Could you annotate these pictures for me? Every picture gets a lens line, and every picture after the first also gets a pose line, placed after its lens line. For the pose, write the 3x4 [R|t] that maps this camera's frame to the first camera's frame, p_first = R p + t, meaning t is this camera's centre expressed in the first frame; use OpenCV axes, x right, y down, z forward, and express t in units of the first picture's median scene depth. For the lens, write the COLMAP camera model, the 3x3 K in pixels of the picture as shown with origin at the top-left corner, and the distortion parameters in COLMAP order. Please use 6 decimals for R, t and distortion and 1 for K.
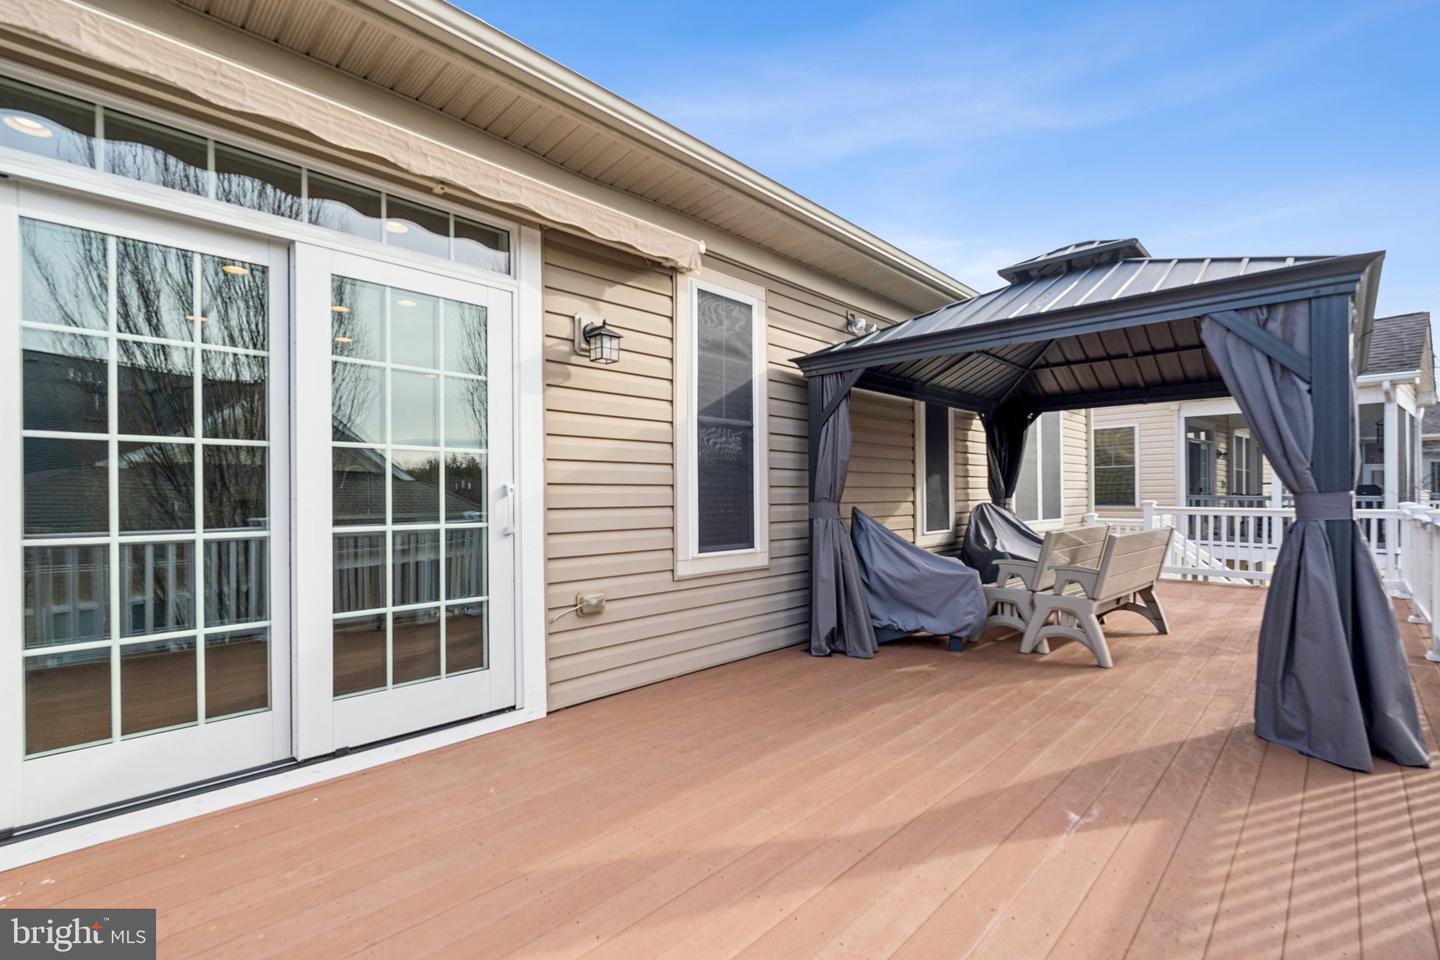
lens RADIAL K [[640.3, 0, 728.6], [0, 640.3, 488.3], [0, 0, 1]] dist [0.002006, 0.000855]
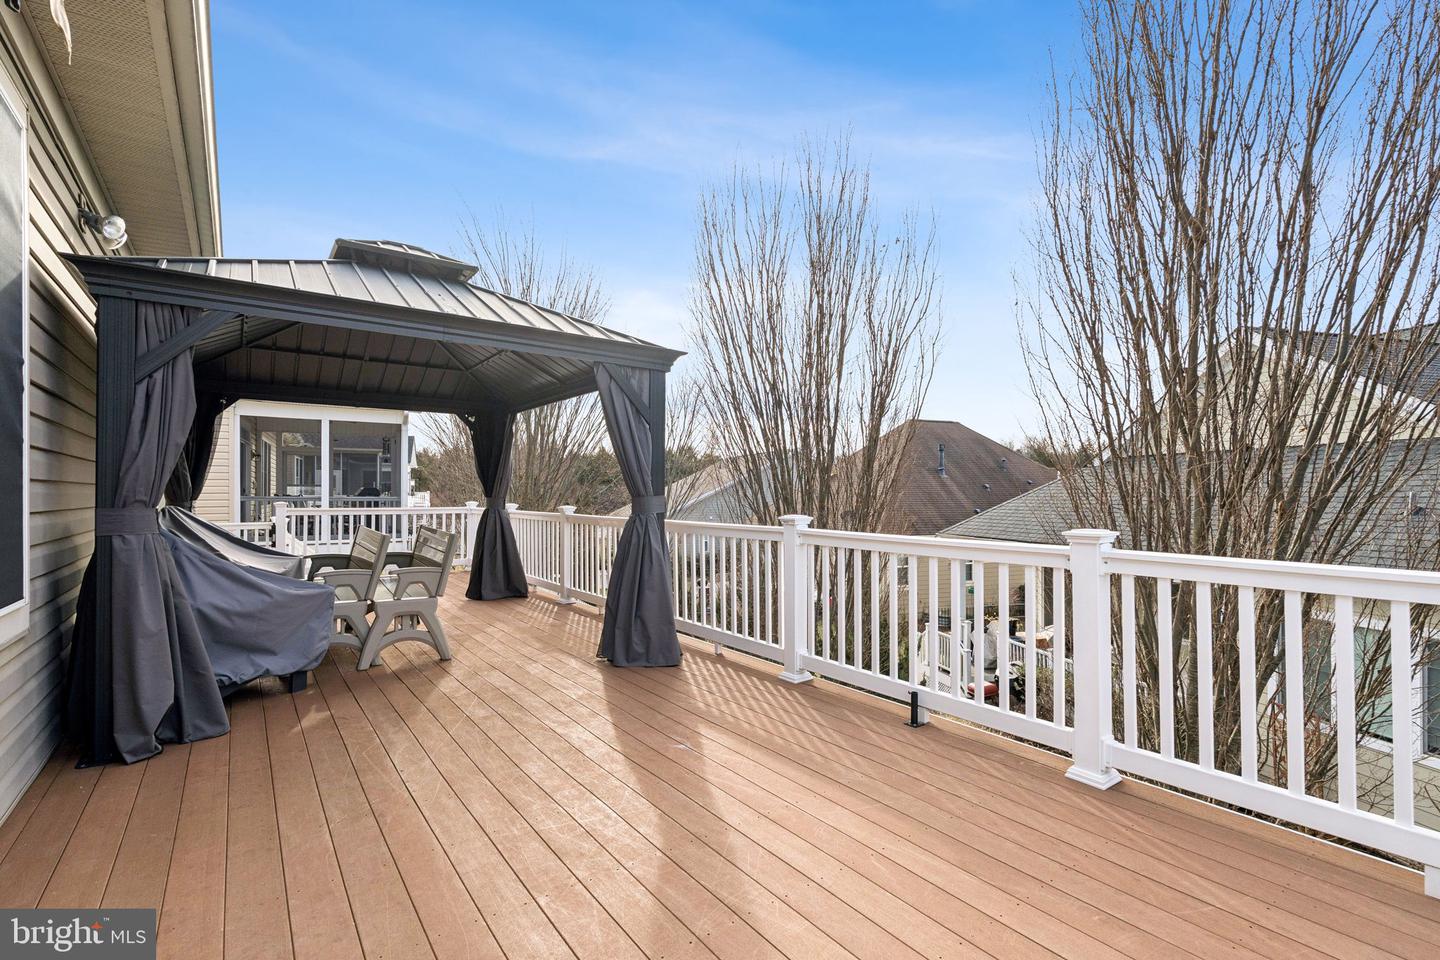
lens RADIAL K [[640.3, 0, 728.2], [0, 640.3, 488.1], [0, 0, 1]] dist [0.002006, 0.000855]
pose [[0.184775, 0.013958, 0.982682, -0.352404], [-0.012393, 0.999853, -0.011871, 0.003348], [-0.982703, -0.009985, 0.184921, 0.331943]]
